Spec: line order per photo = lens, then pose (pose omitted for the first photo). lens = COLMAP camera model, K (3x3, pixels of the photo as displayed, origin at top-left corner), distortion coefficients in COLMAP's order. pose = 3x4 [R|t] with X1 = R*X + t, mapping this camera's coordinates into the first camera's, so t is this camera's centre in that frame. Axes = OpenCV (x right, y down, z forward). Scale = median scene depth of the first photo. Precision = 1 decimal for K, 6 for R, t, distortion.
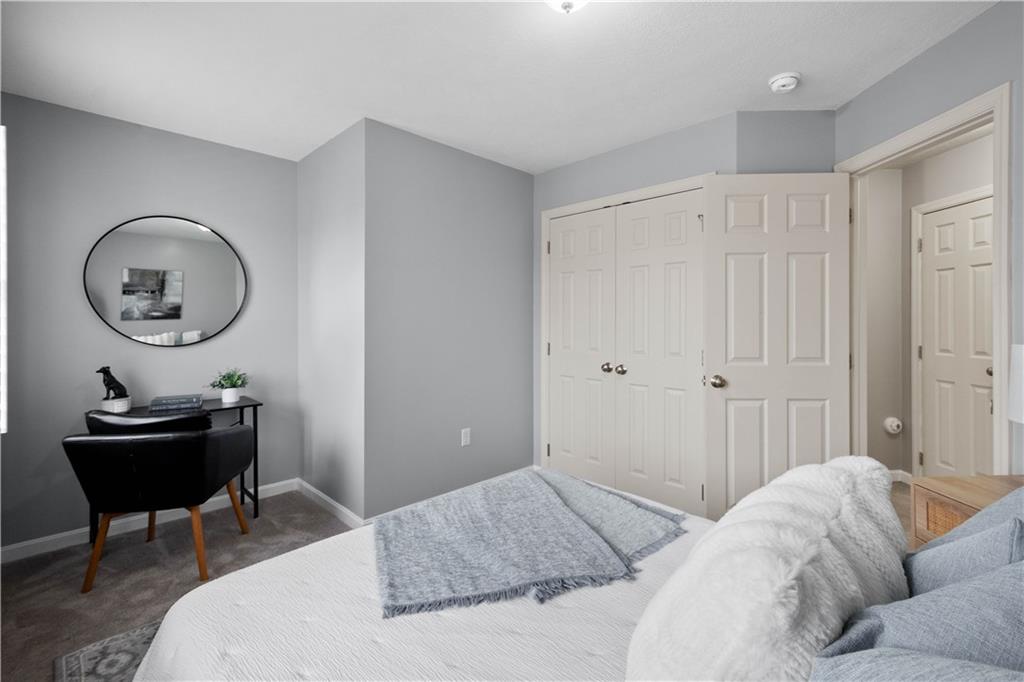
lens RADIAL K [[454.2, 0, 511.9], [0, 454.2, 330.9], [0, 0, 1]] dist [0.000902, -0.000163]
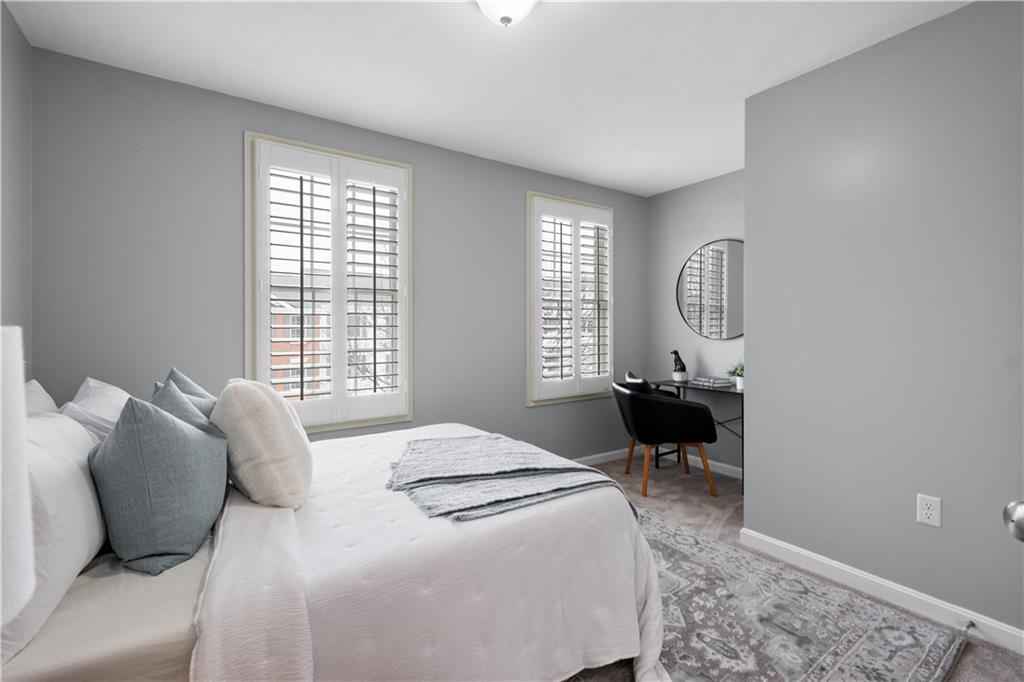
lens RADIAL K [[454.2, 0, 511.9], [0, 454.2, 330.9], [0, 0, 1]] dist [0.000902, -0.000163]
pose [[-0.187583, 0.004637, -0.982238, 0.721793], [-0.012414, 0.999898, 0.007092, 0.008980], [0.982170, 0.013524, -0.187506, 0.737256]]
